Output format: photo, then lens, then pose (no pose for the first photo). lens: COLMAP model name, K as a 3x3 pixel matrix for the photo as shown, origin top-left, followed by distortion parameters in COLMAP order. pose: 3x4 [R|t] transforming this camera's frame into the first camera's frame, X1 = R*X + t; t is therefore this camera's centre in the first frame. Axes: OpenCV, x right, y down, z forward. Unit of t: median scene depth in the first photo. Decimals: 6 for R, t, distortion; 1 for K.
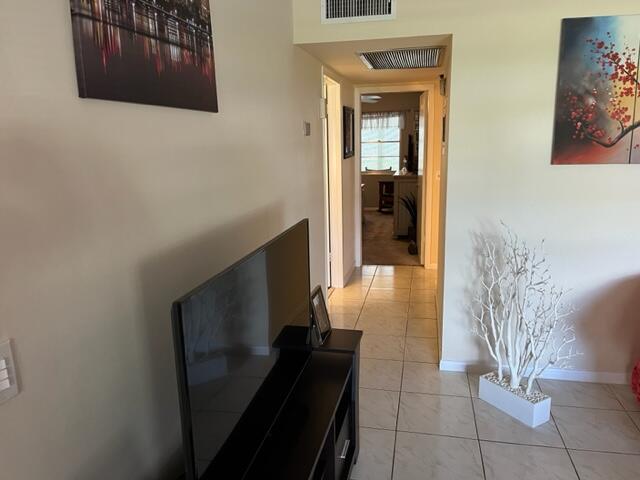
lens RADIAL K [[485.8, 0, 320.0], [0, 485.8, 240.0], [0, 0, 1]] dist [0.086184, -0.103018]
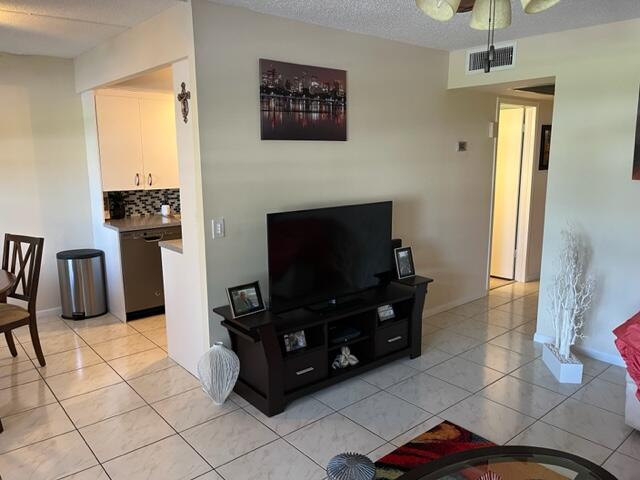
lens RADIAL K [[485.8, 0, 320.0], [0, 485.8, 240.0], [0, 0, 1]] dist [0.086184, -0.103018]
pose [[0.797463, 0.125583, -0.590154, 1.059594], [-0.134448, 0.990493, 0.029098, 0.099987], [0.588198, 0.056140, 0.806766, -0.703024]]
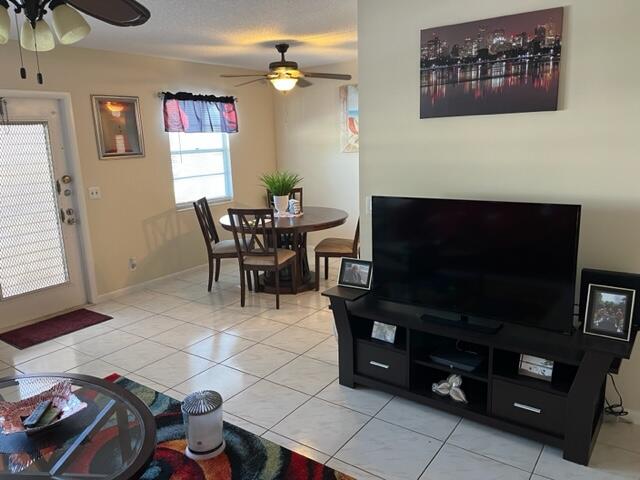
lens RADIAL K [[485.8, 0, 320.0], [0, 485.8, 240.0], [0, 0, 1]] dist [0.086184, -0.103018]
pose [[-0.387514, 0.229971, -0.892718, 1.560798], [-0.142412, 0.941825, 0.304440, -0.292585], [0.910797, 0.245109, -0.332220, 1.122358]]
